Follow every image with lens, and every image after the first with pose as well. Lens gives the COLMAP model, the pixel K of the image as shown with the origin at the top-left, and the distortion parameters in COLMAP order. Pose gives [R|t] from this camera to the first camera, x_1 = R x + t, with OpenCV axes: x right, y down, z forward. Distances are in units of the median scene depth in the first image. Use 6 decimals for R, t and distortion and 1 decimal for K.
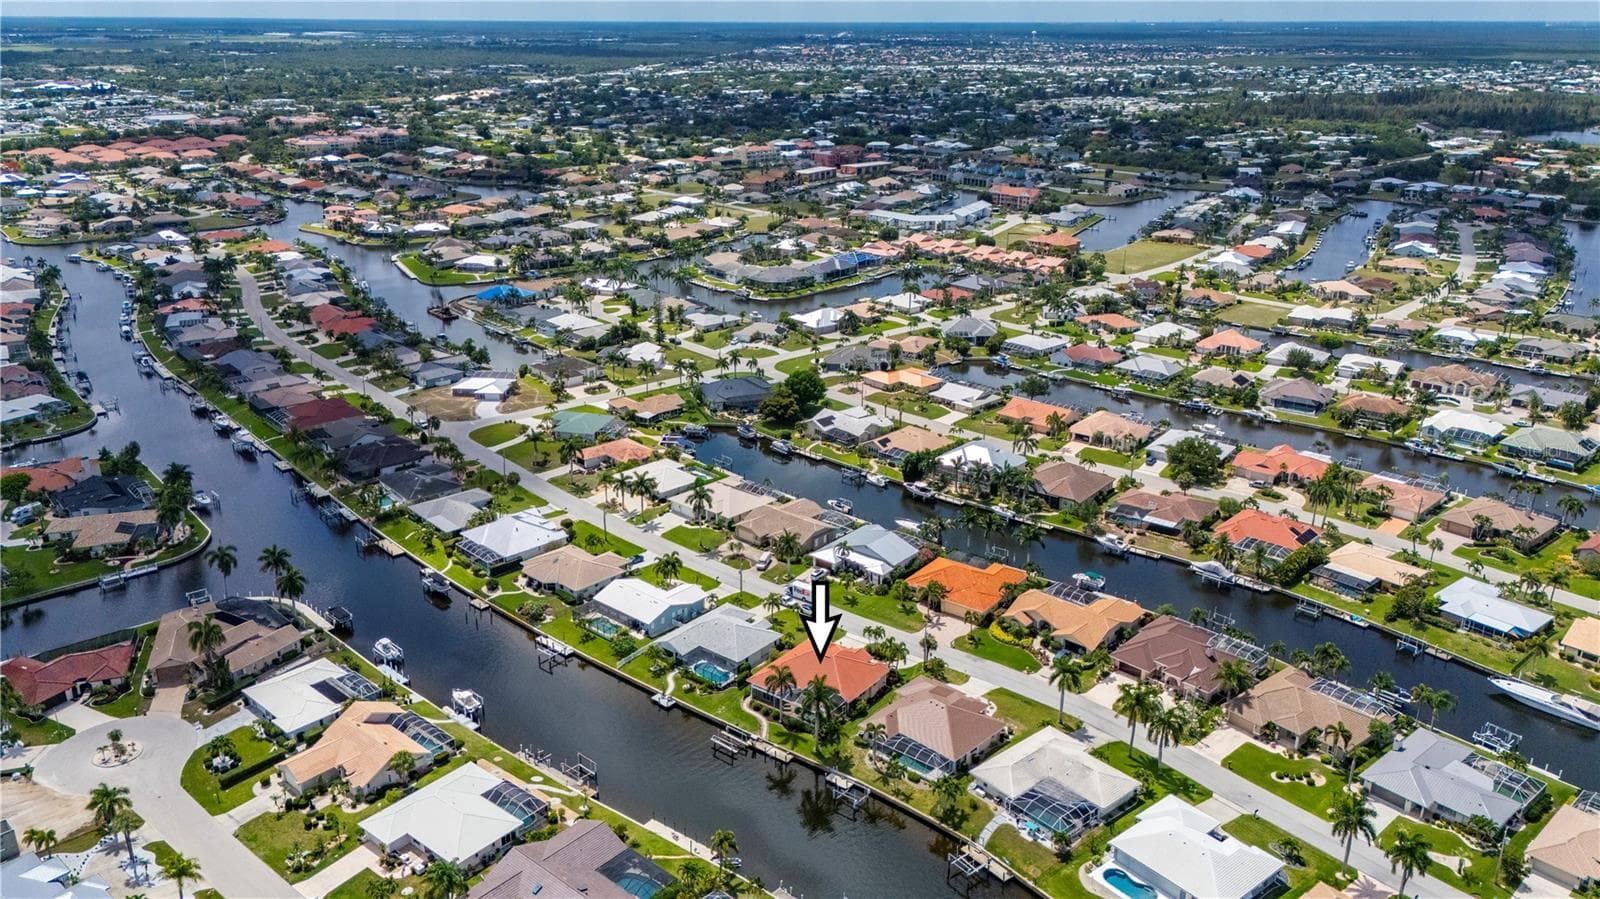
lens RADIAL K [[1171.4, 0, 799.3], [0, 1171.4, 452.7], [0, 0, 1]] dist [0.082207, -0.087324]
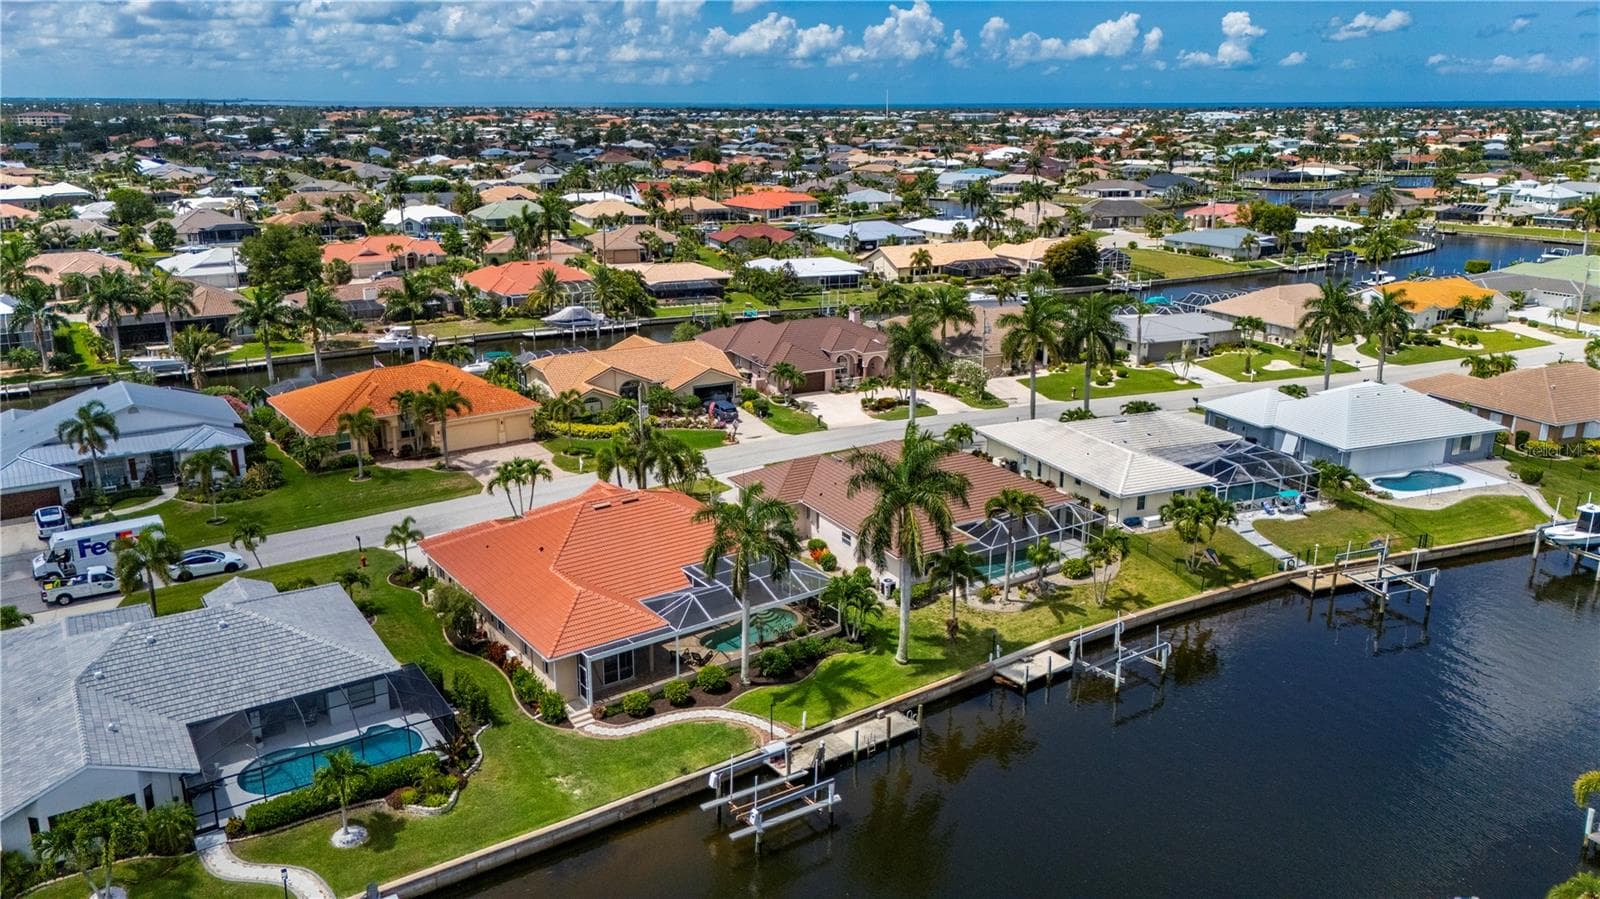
lens RADIAL K [[1171.4, 0, 799.3], [0, 1171.4, 452.7], [0, 0, 1]] dist [0.082207, -0.087324]
pose [[0.299439, -0.275712, 0.913411, -0.167879], [0.330505, 0.928040, 0.171780, 0.073972], [-0.895043, 0.250449, 0.369016, 0.514635]]
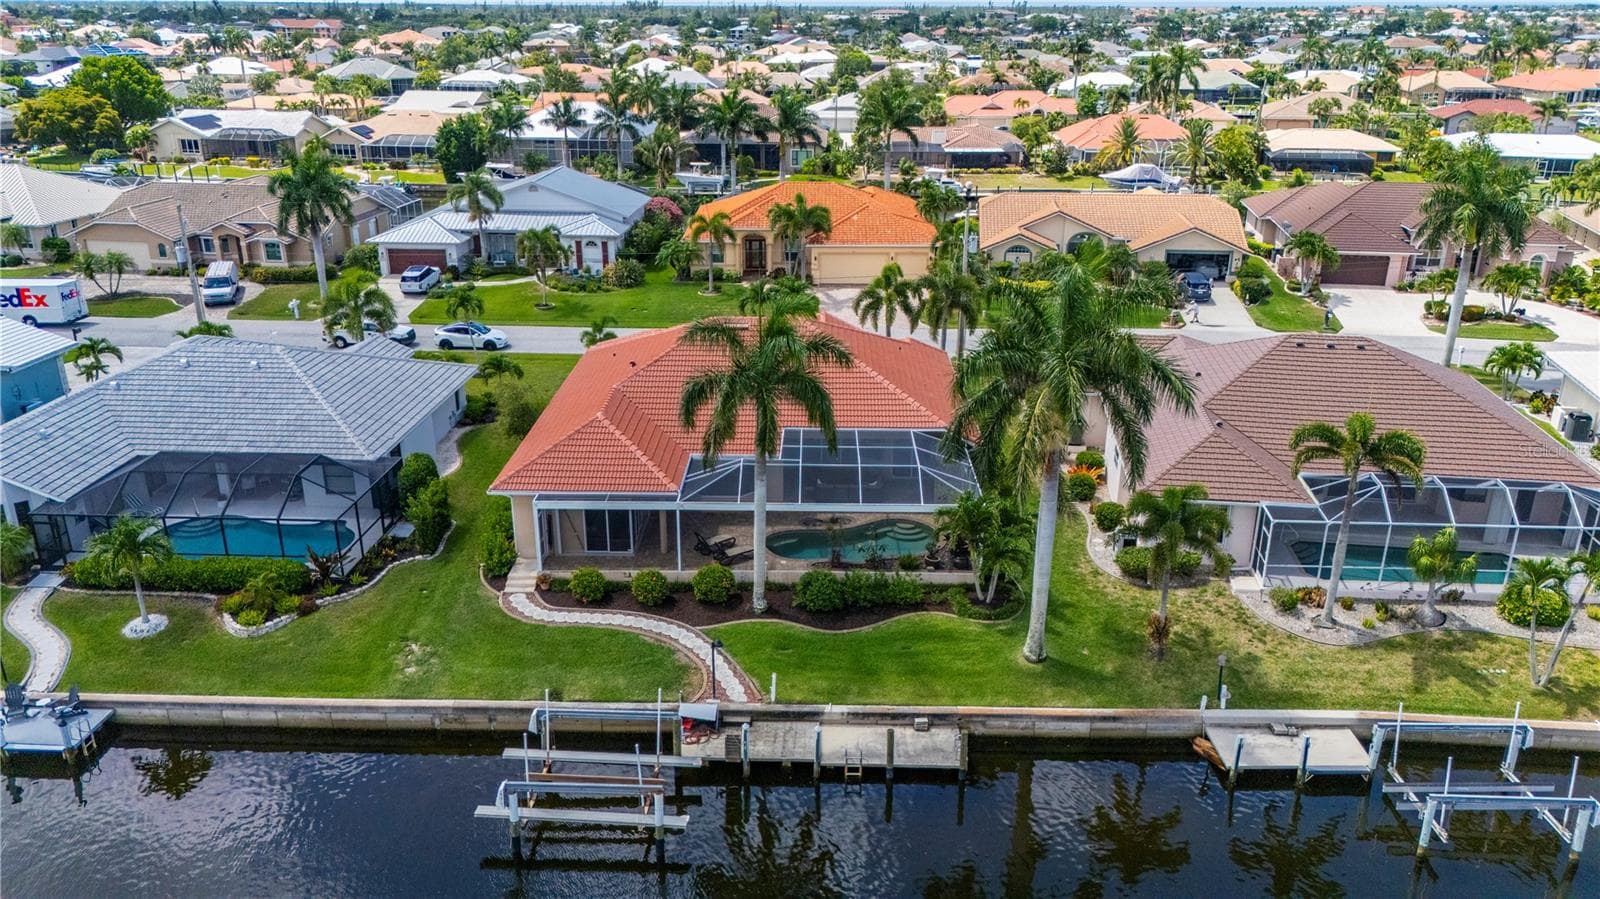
lens RADIAL K [[1171.4, 0, 799.3], [0, 1171.4, 452.7], [0, 0, 1]] dist [0.082207, -0.087324]
pose [[0.813369, -0.208347, 0.543160, -0.068813], [0.203706, 0.976559, 0.069547, 0.114162], [-0.544918, 0.054077, 0.836744, 0.495860]]
